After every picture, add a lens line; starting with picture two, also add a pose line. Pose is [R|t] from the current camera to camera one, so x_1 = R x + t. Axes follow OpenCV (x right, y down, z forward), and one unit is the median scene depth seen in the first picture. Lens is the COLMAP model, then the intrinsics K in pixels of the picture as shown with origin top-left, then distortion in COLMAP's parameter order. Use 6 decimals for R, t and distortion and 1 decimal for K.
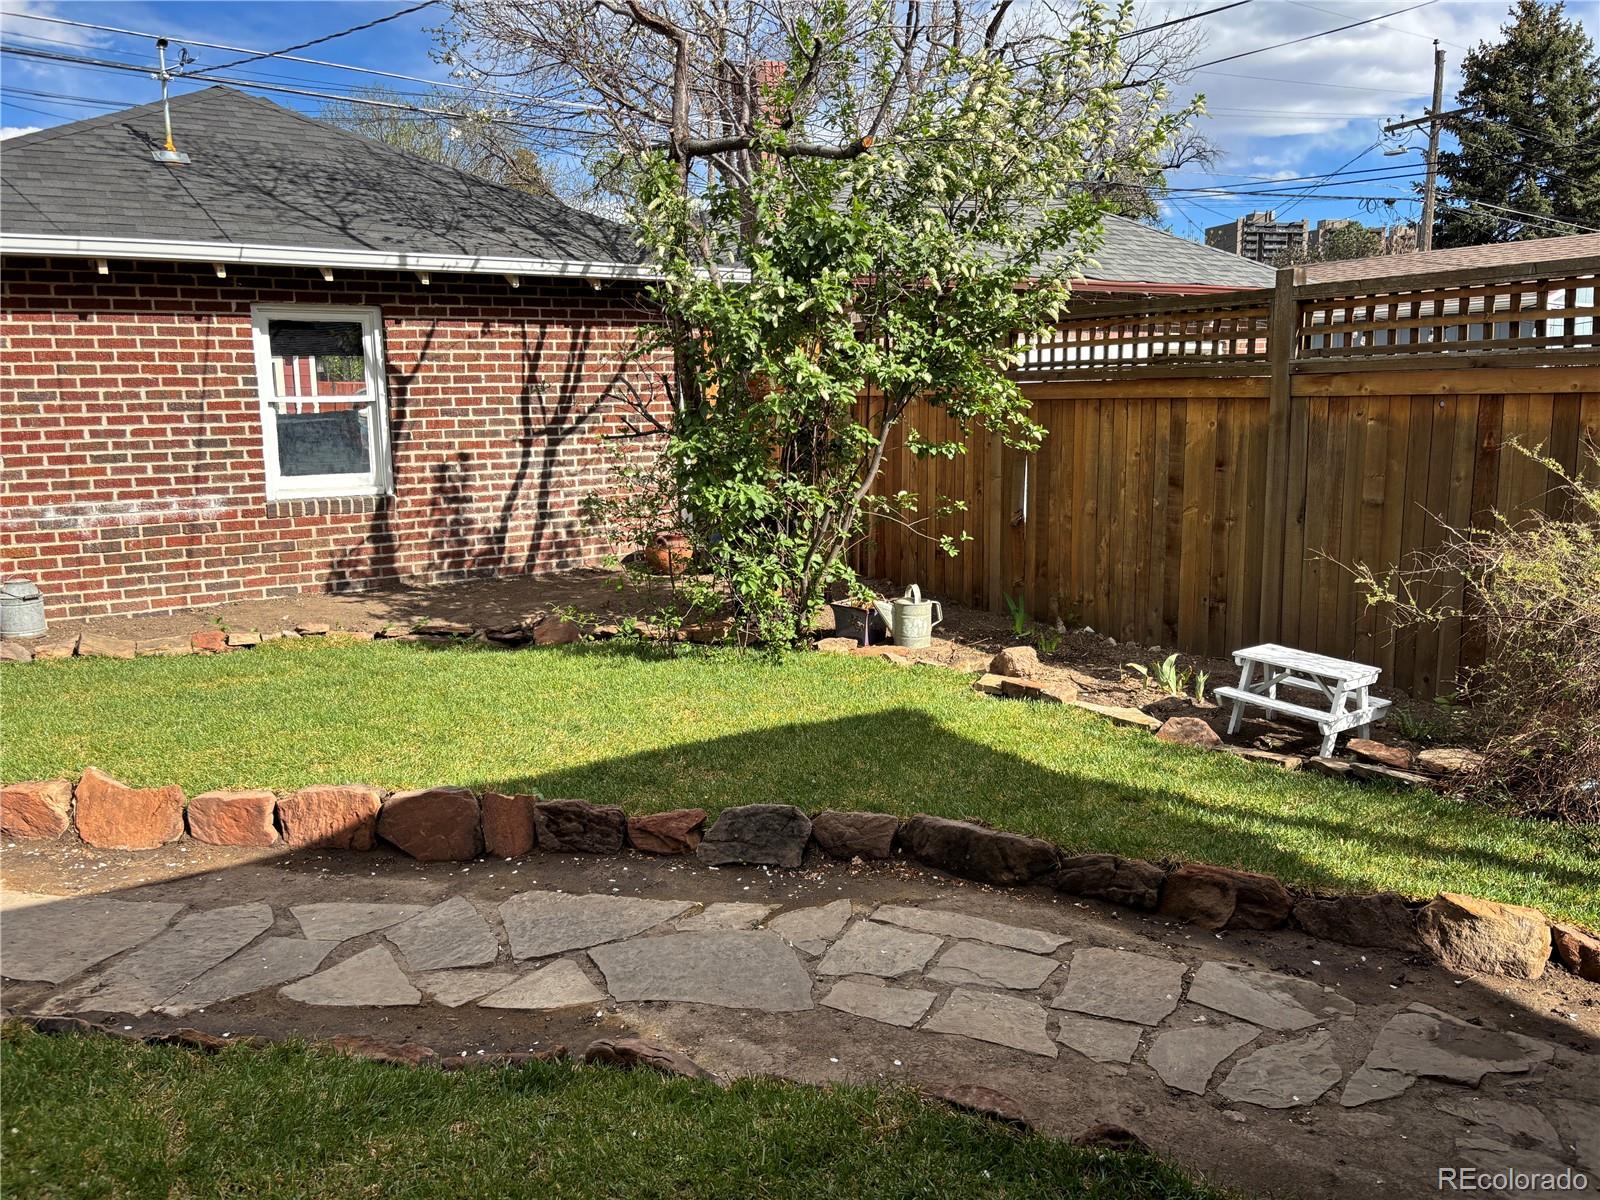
lens RADIAL K [[1209.1, 0, 797.2], [0, 1209.1, 595.9], [0, 0, 1]] dist [0.029766, -0.038256]
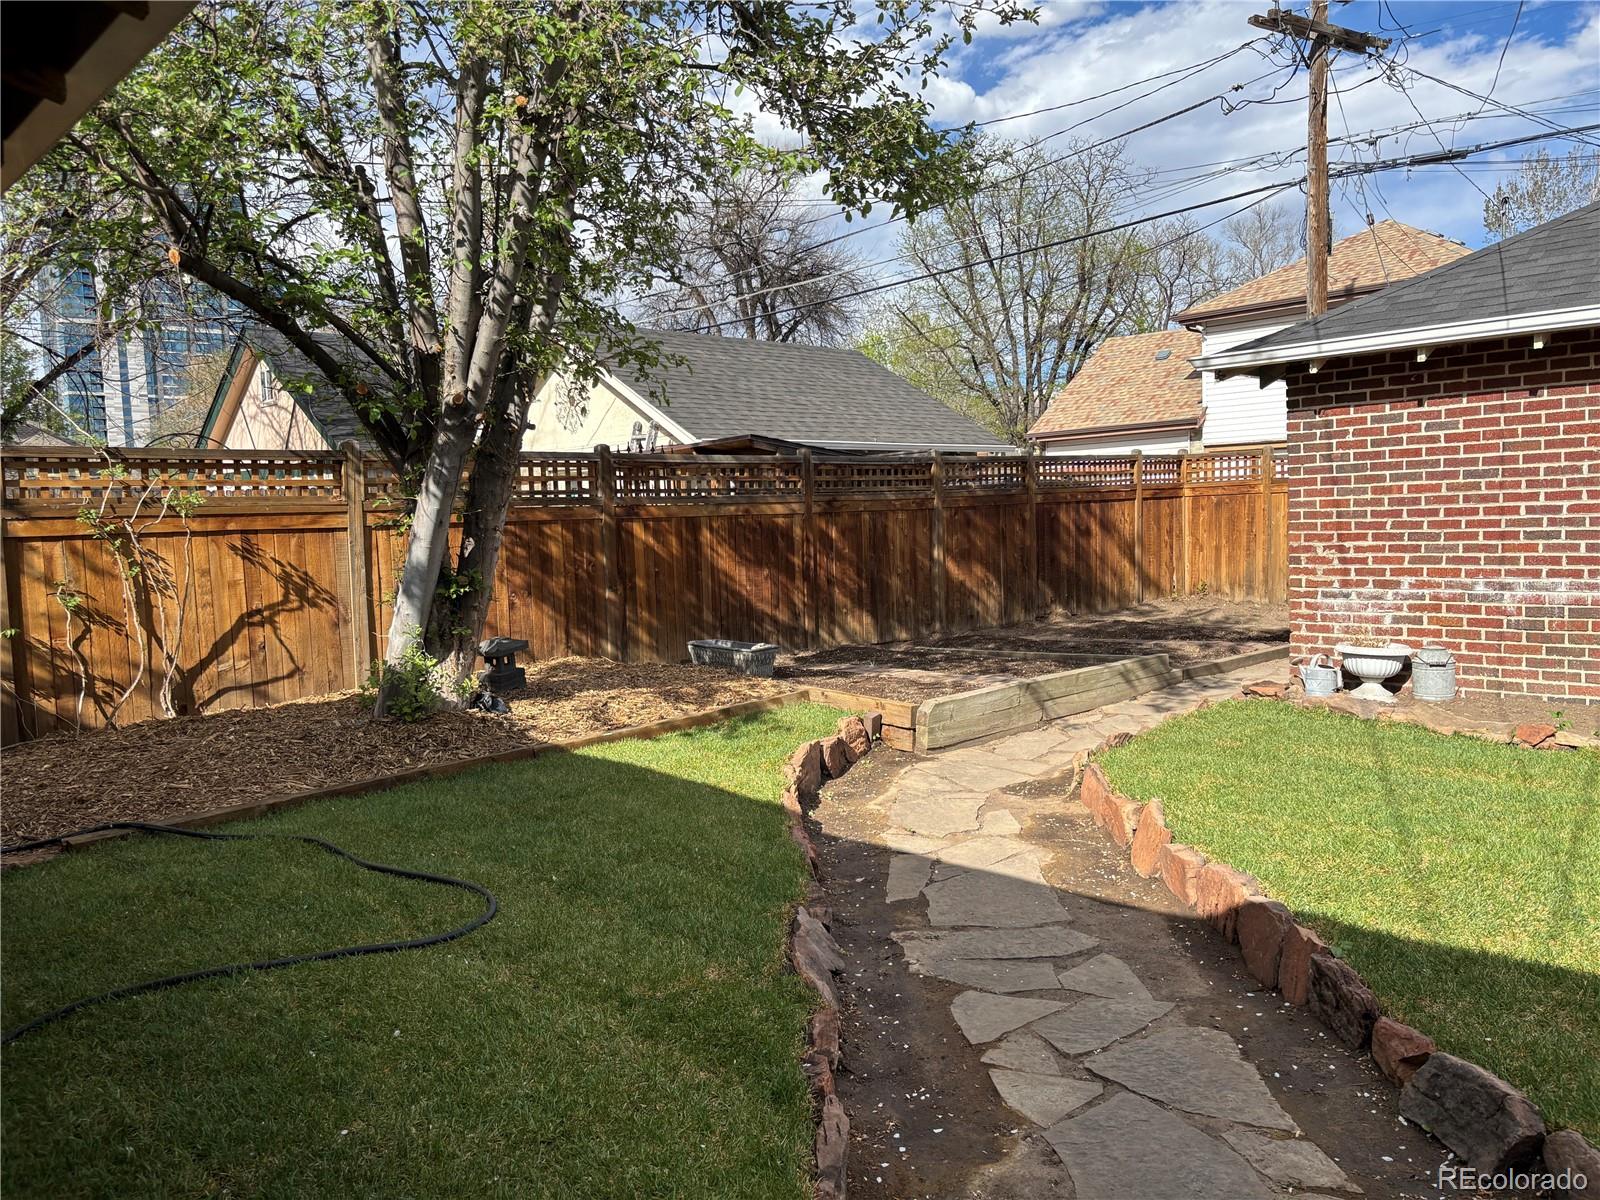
lens RADIAL K [[1209.1, 0, 797.6], [0, 1209.1, 603.5], [0, 0, 1]] dist [0.029766, -0.038256]
pose [[0.191981, 0.081293, -0.978026, 0.282403], [-0.124800, 0.990495, 0.057832, -0.041361], [0.973431, 0.110955, 0.200302, 0.235020]]
